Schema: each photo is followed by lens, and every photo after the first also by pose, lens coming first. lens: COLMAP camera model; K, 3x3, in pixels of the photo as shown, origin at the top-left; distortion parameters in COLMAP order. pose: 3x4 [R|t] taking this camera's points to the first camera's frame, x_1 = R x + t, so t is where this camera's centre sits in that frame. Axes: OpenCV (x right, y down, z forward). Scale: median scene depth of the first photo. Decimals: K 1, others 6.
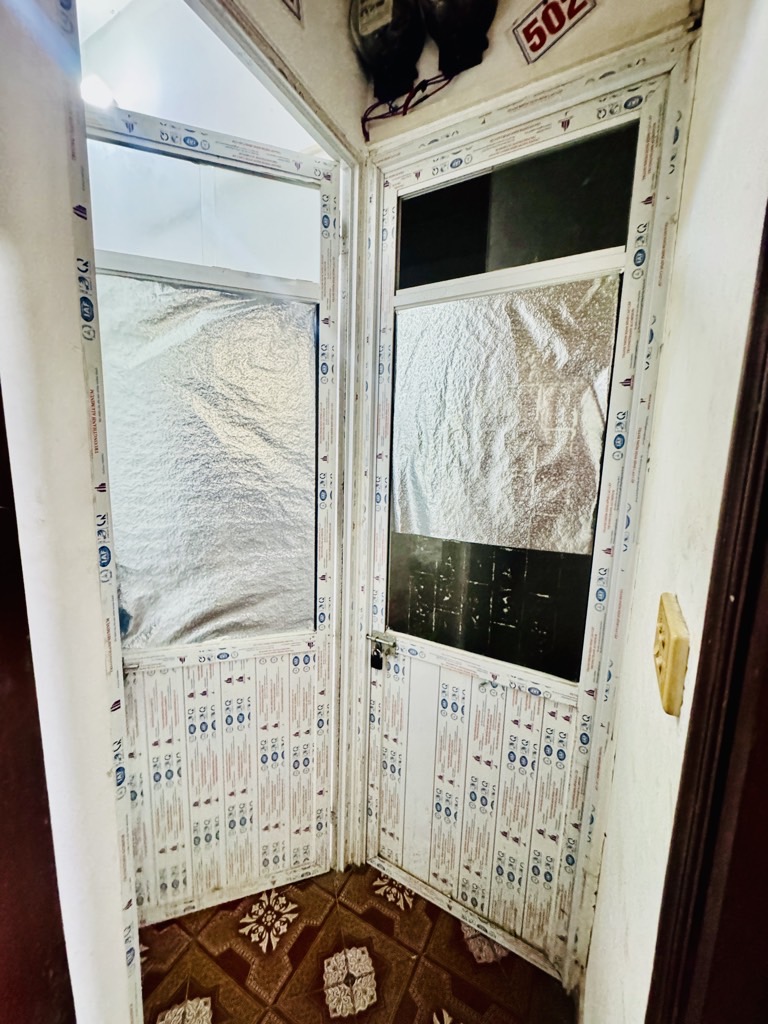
lens RADIAL K [[407.1, 0, 383.1], [0, 407.1, 514.5], [0, 0, 1]] dist [-0.003963, 0.001914]
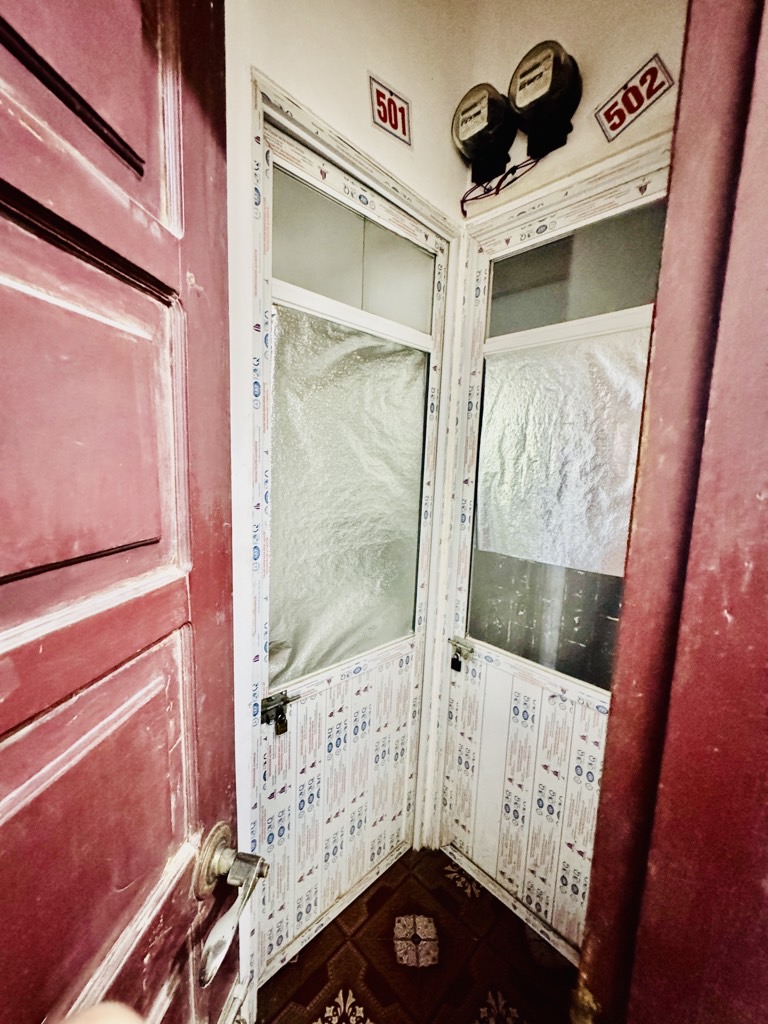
lens RADIAL K [[407.1, 0, 381.6], [0, 407.1, 512.7], [0, 0, 1]] dist [-0.003963, 0.001914]
pose [[0.963429, 0.040858, -0.264830, 0.075021], [-0.050423, 0.998295, -0.029418, -0.012429], [0.263176, 0.041695, 0.963846, -0.170328]]
